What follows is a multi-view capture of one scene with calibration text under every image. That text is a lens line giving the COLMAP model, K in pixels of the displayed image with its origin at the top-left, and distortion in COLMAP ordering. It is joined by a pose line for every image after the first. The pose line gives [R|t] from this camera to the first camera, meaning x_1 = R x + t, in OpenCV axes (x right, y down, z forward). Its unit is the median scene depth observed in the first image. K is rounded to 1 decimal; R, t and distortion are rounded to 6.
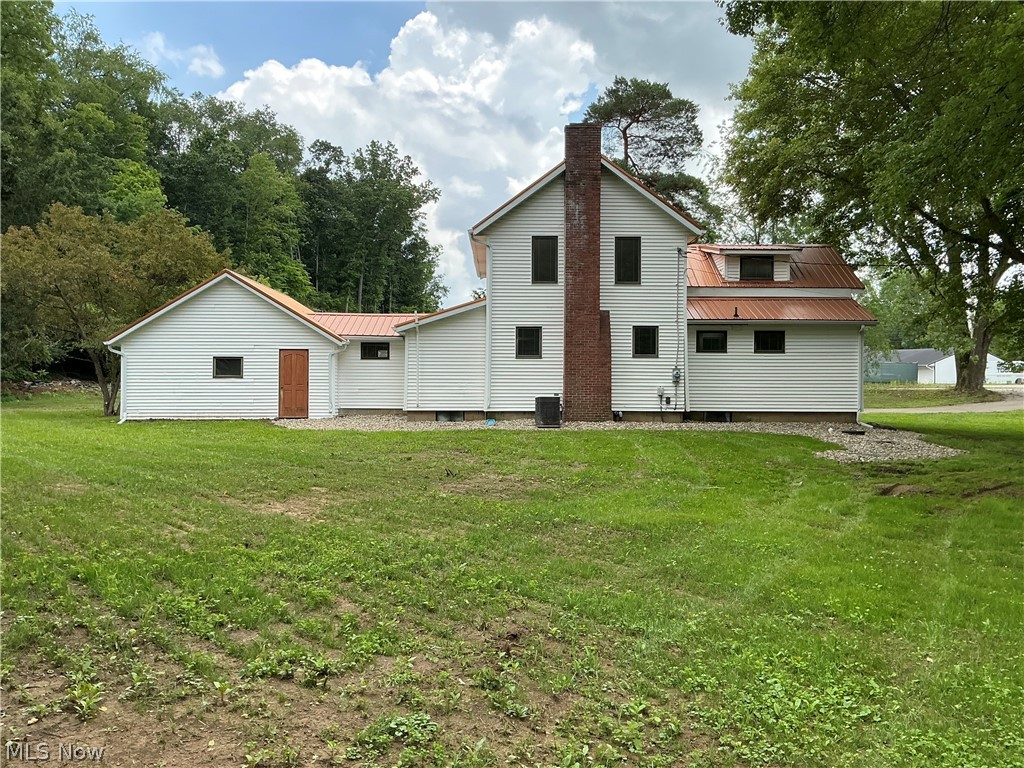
lens RADIAL K [[852.4, 0, 511.1], [0, 852.4, 387.7], [0, 0, 1]] dist [0.081382, -0.132136]
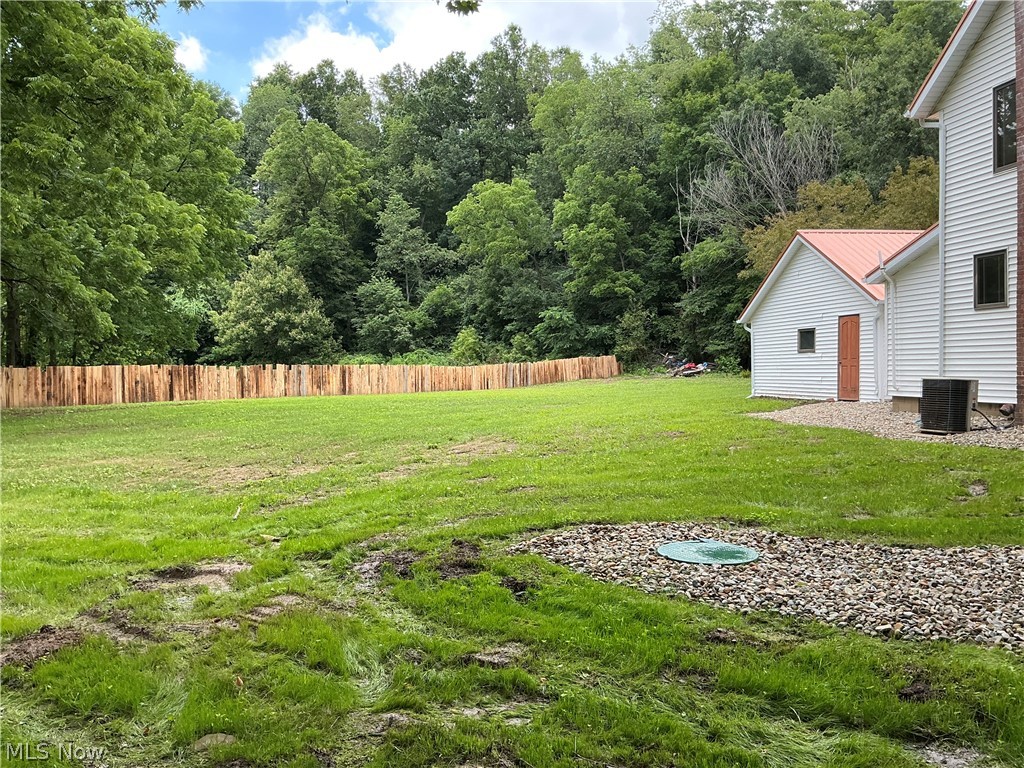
lens RADIAL K [[852.4, 0, 517.7], [0, 852.4, 389.8], [0, 0, 1]] dist [0.081382, -0.132136]
pose [[0.170059, 0.021225, -0.985205, 0.513021], [0.029735, 0.999202, 0.026659, -0.005717], [0.984985, -0.033828, 0.169292, 0.583079]]
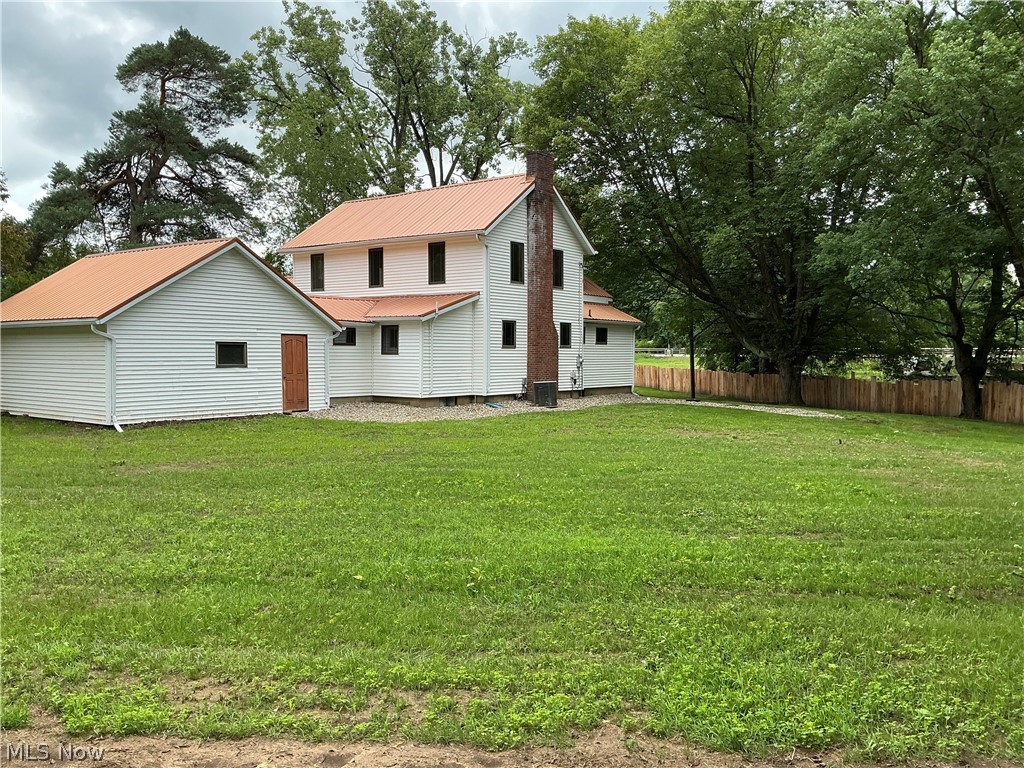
lens RADIAL K [[852.4, 0, 512.2], [0, 852.4, 381.7], [0, 0, 1]] dist [0.081382, -0.132136]
pose [[0.606522, -0.027019, 0.794608, -0.864971], [-0.006303, 0.999228, 0.038788, -0.032987], [-0.795042, -0.028534, 0.605883, 0.293457]]
